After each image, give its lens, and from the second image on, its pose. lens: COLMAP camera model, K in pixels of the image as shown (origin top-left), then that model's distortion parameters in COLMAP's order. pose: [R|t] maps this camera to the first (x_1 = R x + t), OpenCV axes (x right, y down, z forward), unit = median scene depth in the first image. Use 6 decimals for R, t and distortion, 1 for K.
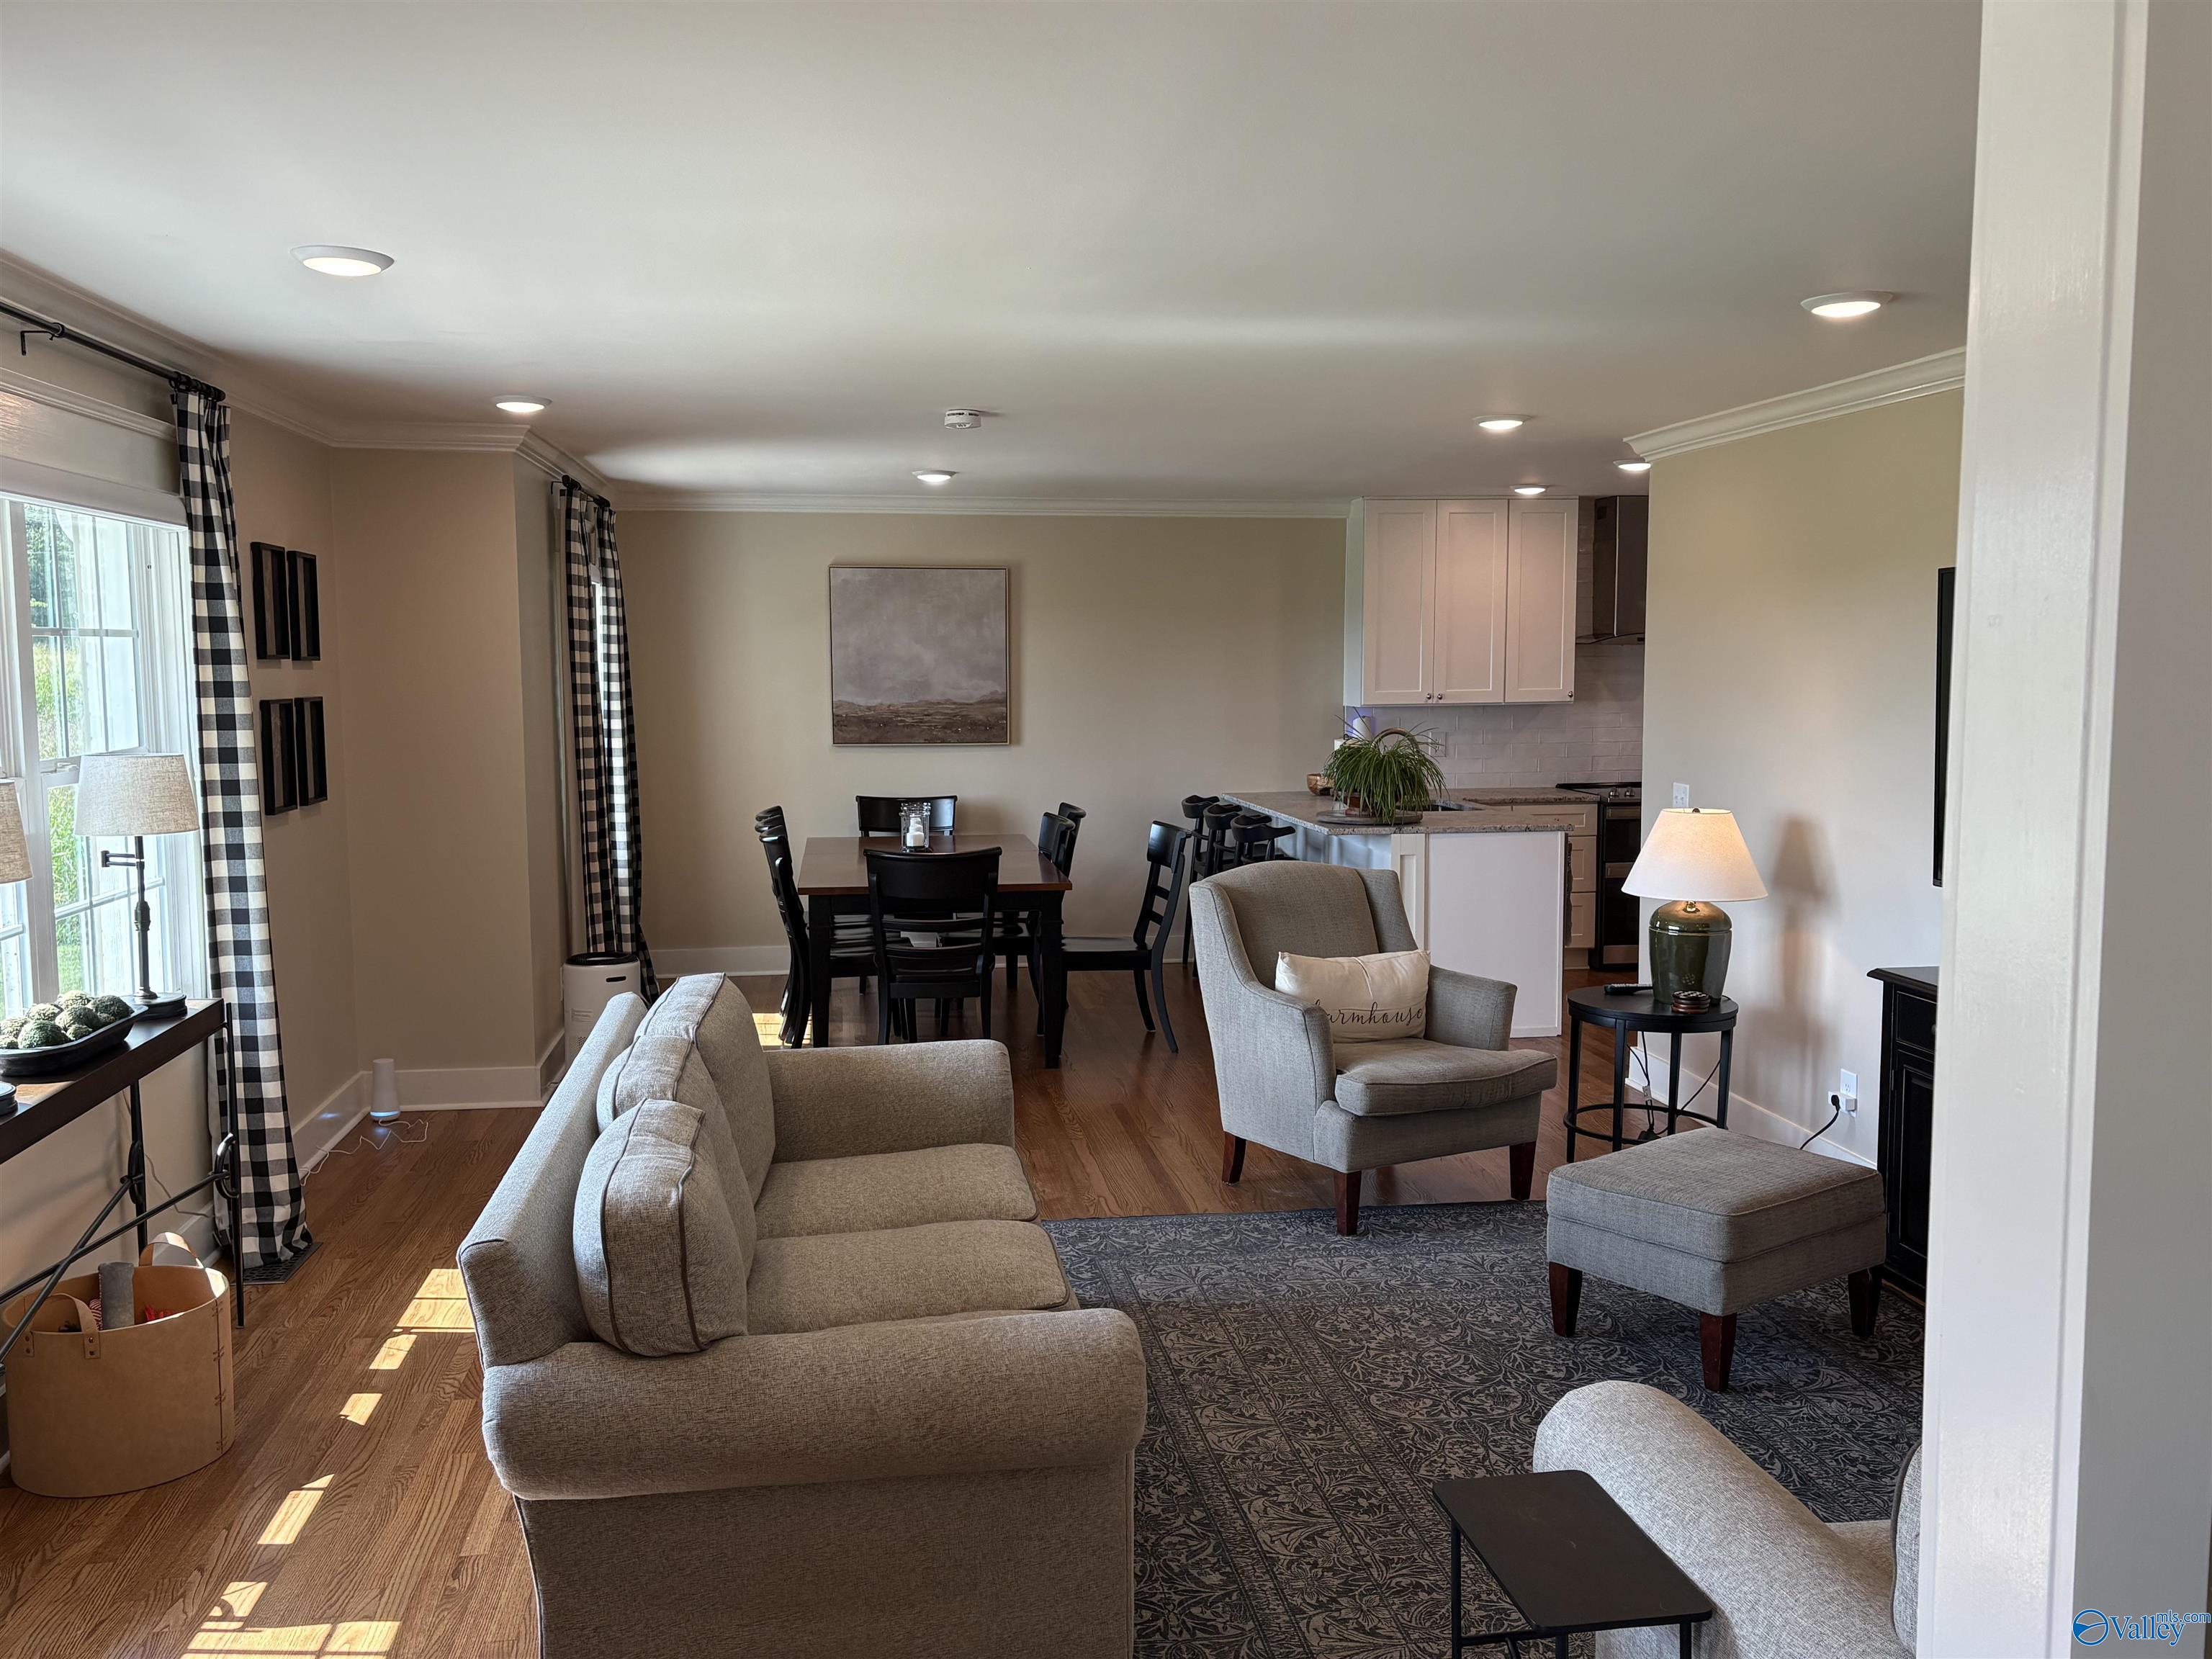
lens RADIAL K [[1848.5, 0, 1106.0], [0, 1848.5, 829.5], [0, 0, 1]] dist [0.107189, -0.496170]
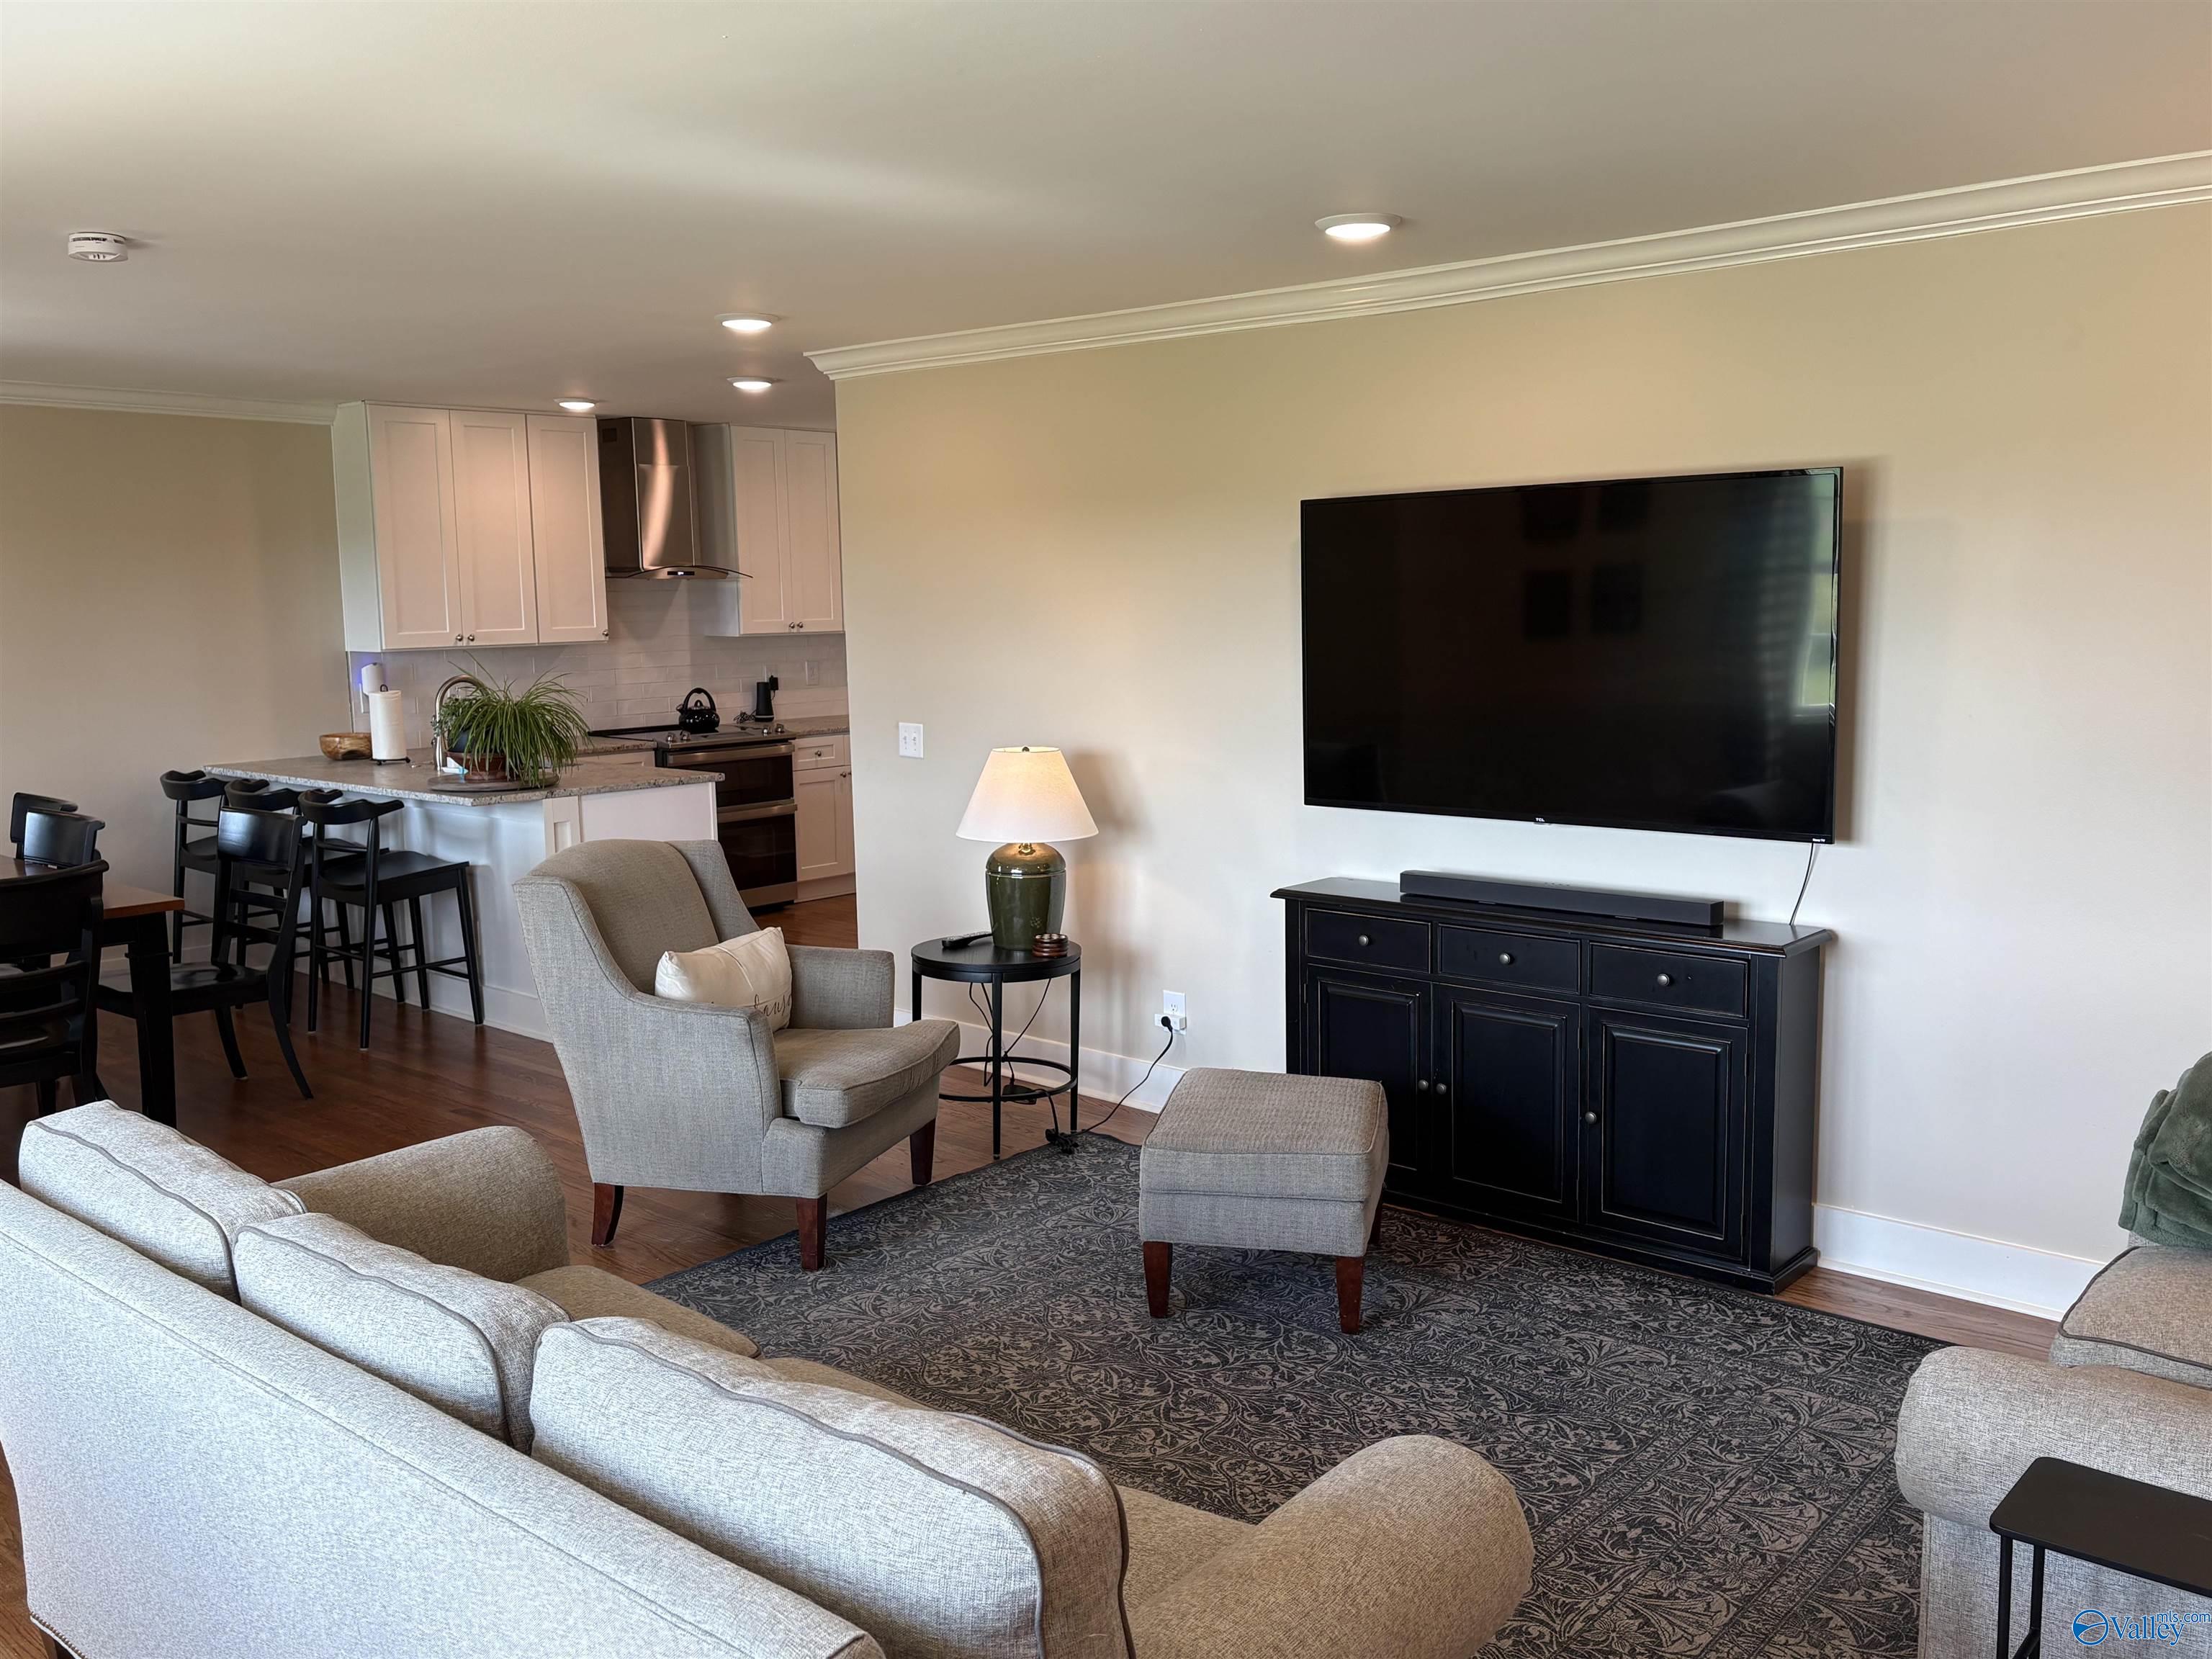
lens RADIAL K [[1823.5, 0, 1106.0], [0, 1823.5, 829.5], [0, 0, 1]] dist [0.100253, -0.193745]
pose [[0.750711, -0.091413, 0.654276, -0.289357], [0.068857, 0.995813, 0.060126, -0.023494], [-0.657033, -0.000085, 0.753862, 0.262881]]
